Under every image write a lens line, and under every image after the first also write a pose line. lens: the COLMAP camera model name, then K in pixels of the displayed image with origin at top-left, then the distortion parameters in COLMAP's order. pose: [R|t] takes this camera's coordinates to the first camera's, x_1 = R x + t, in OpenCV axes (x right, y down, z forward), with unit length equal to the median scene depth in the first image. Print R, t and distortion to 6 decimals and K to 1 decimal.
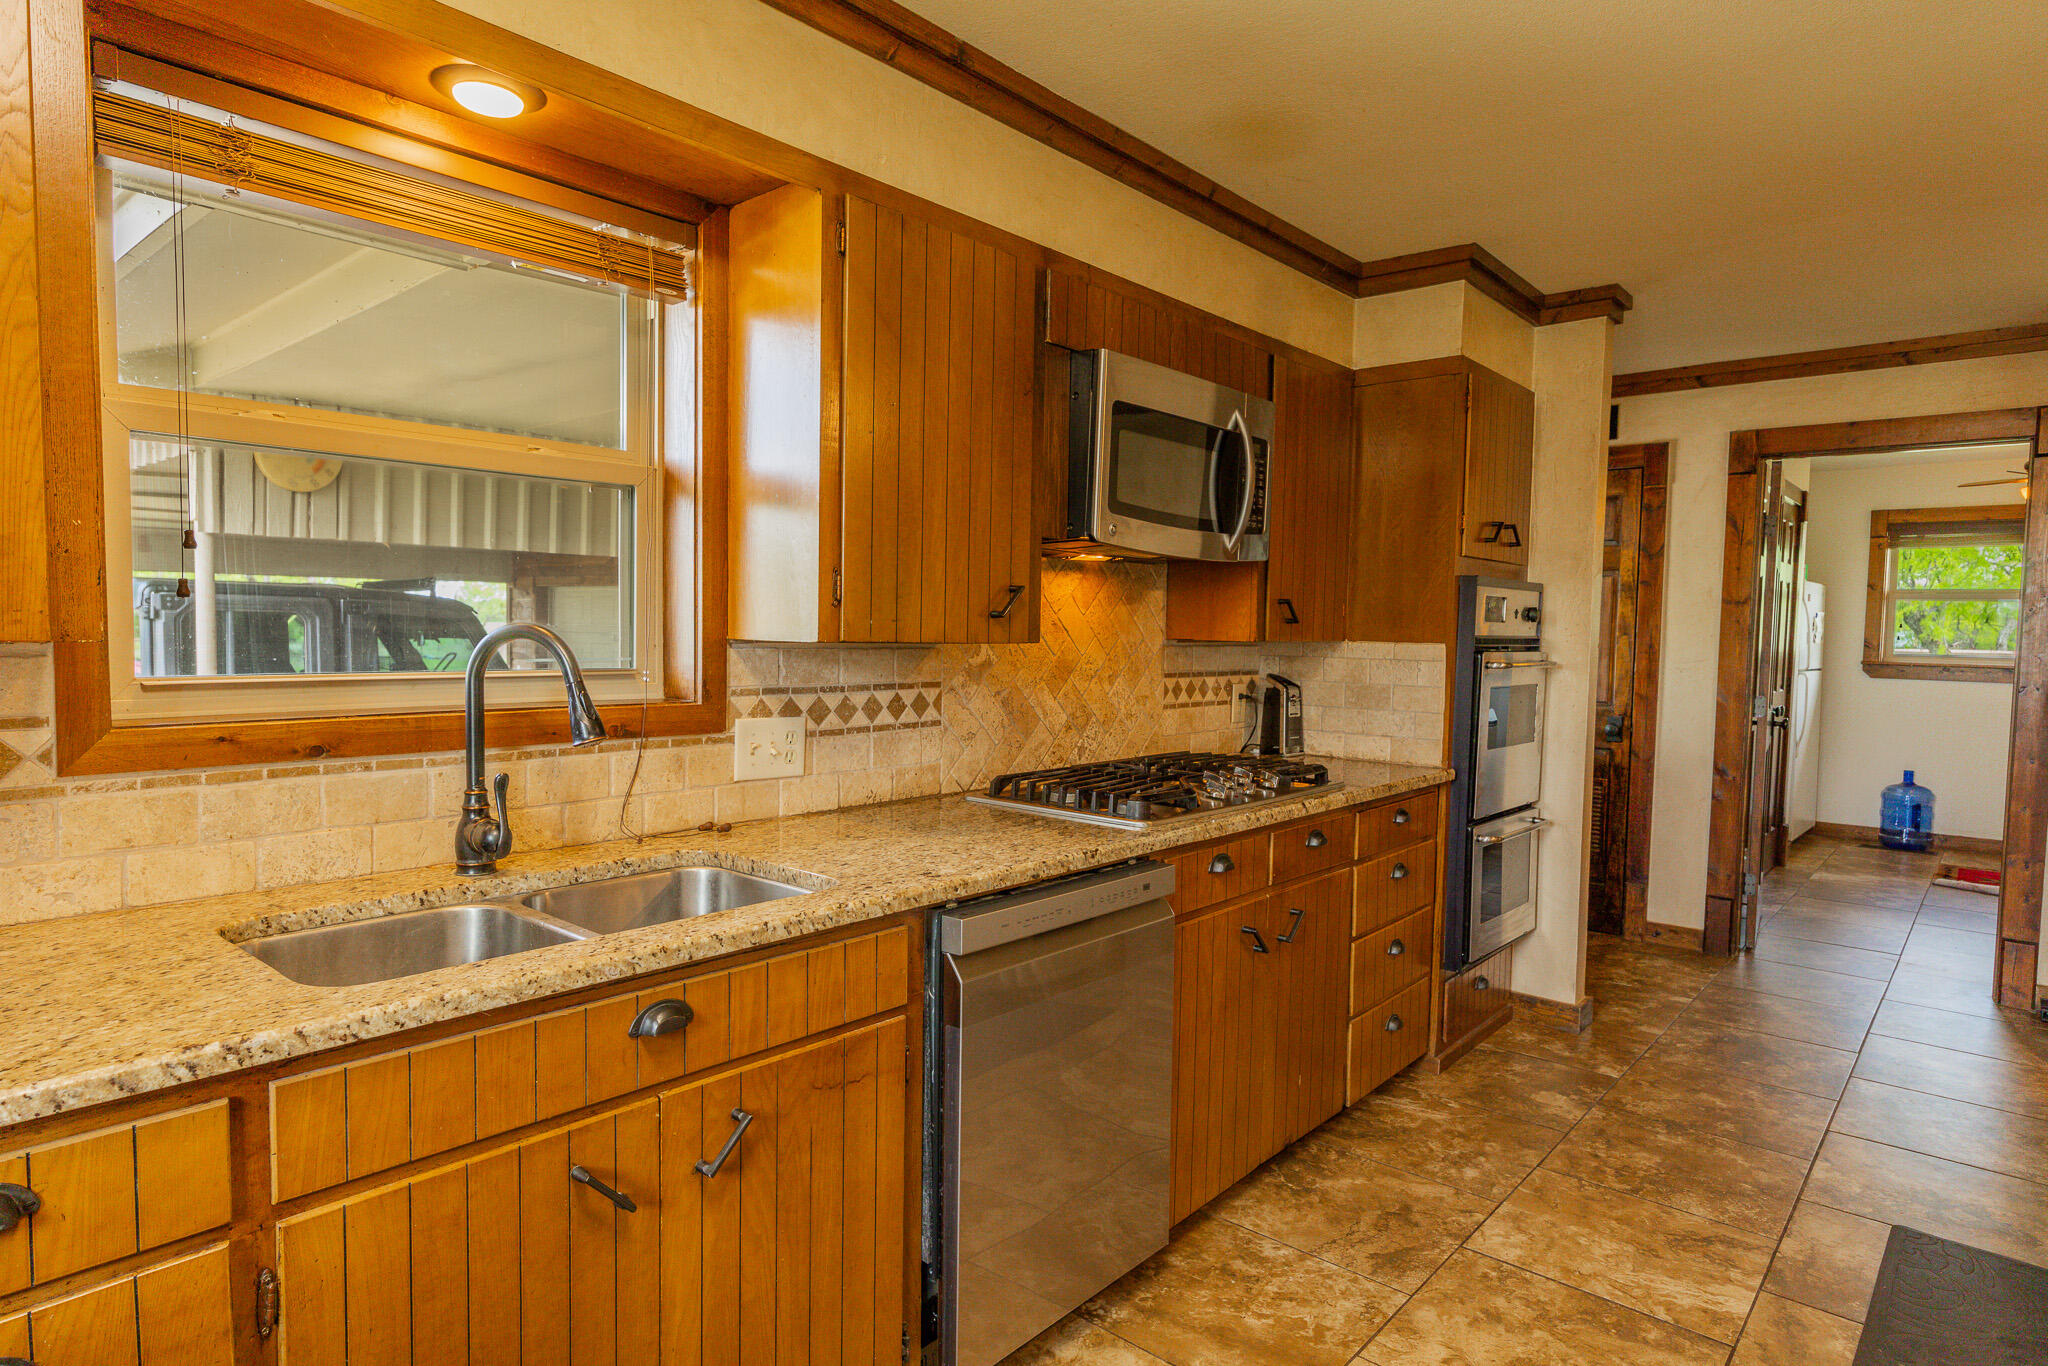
lens RADIAL K [[1159.7, 0, 995.7], [0, 1159.7, 686.7], [0, 0, 1]] dist [-0.001088, -0.002345]
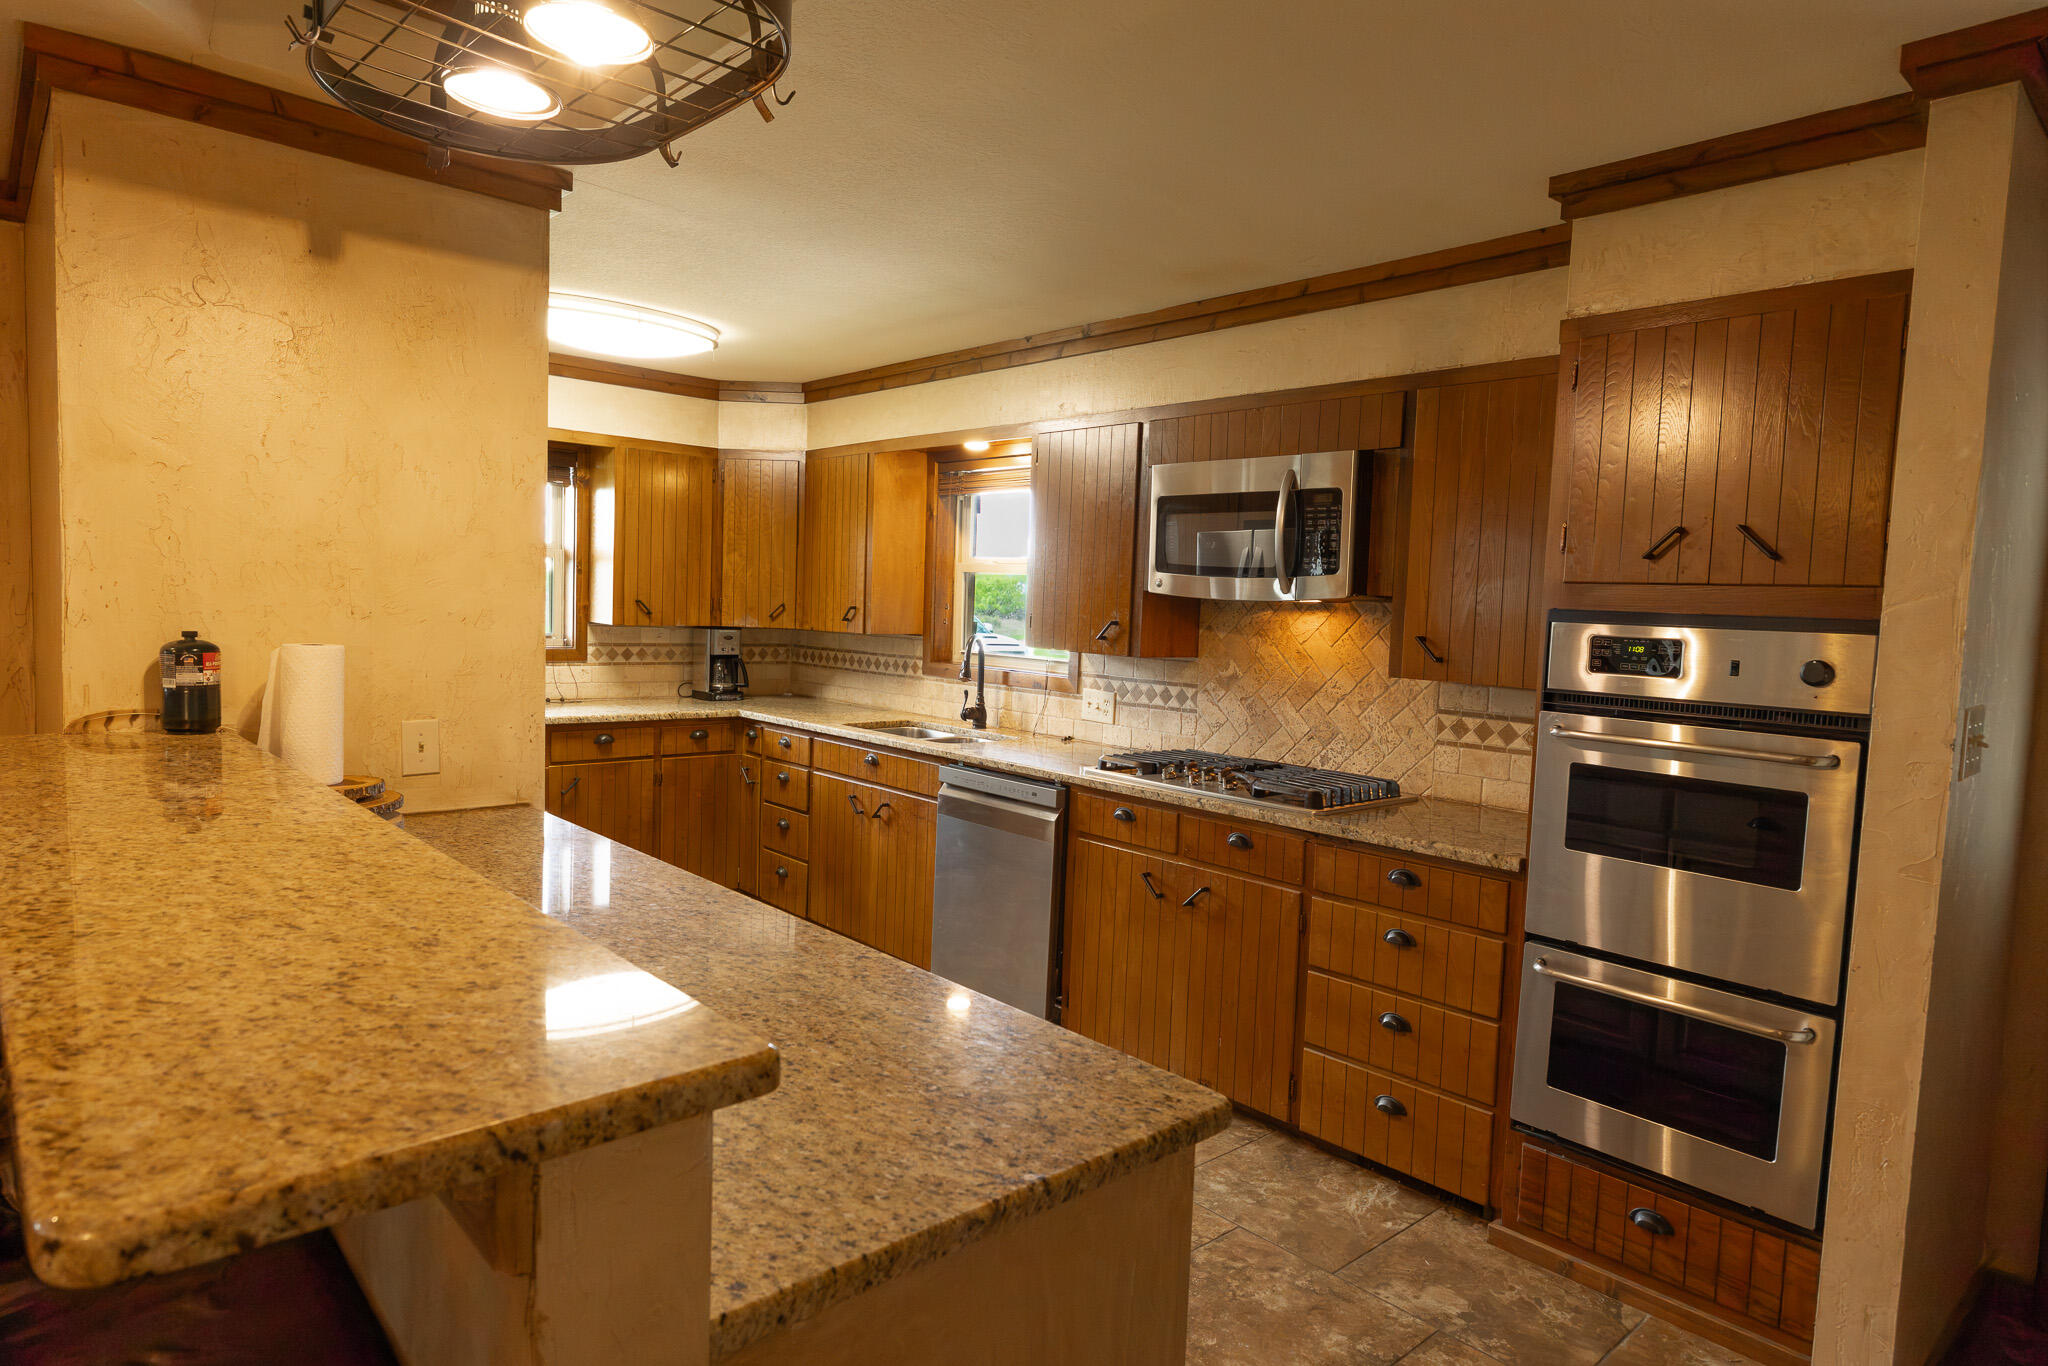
lens RADIAL K [[1159.7, 0, 1023.5], [0, 1159.7, 687.8], [0, 0, 1]] dist [-0.001088, -0.002345]
pose [[-0.105247, 0.058620, -0.992717, 1.574223], [-0.089193, 0.993681, 0.068133, -0.088363], [0.990438, 0.095714, -0.099354, 0.974285]]
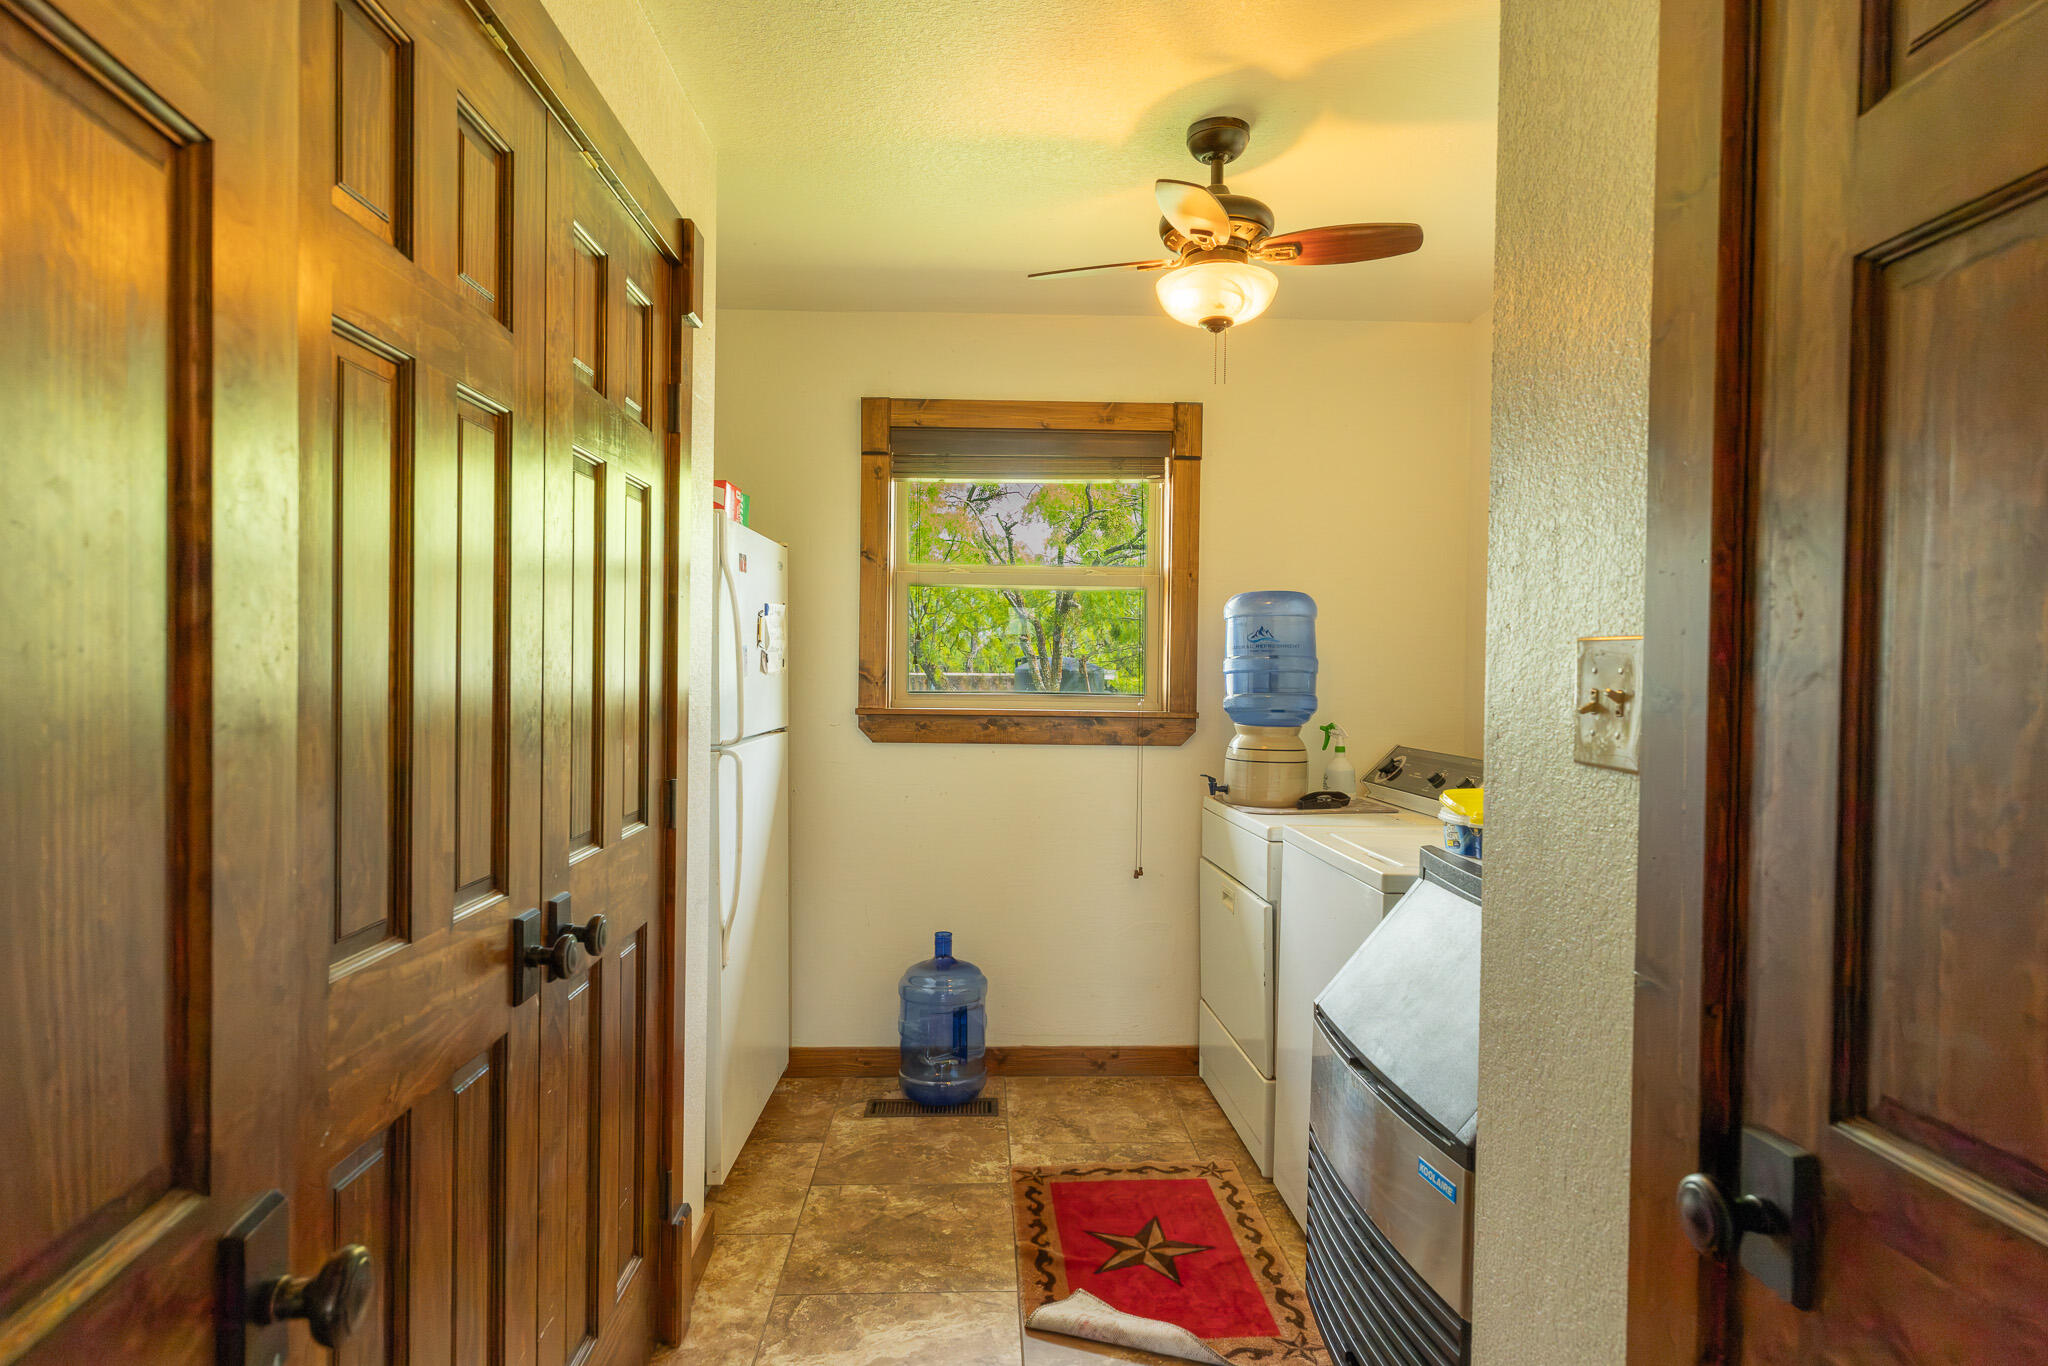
lens RADIAL K [[1159.7, 0, 1023.5], [0, 1159.7, 680.2], [0, 0, 1]] dist [-0.001088, -0.002345]
pose [[0.719321, -0.017695, 0.694453, 1.334185], [0.038421, 0.999159, -0.014337, -0.070338], [-0.693615, 0.036994, 0.719395, 1.741011]]
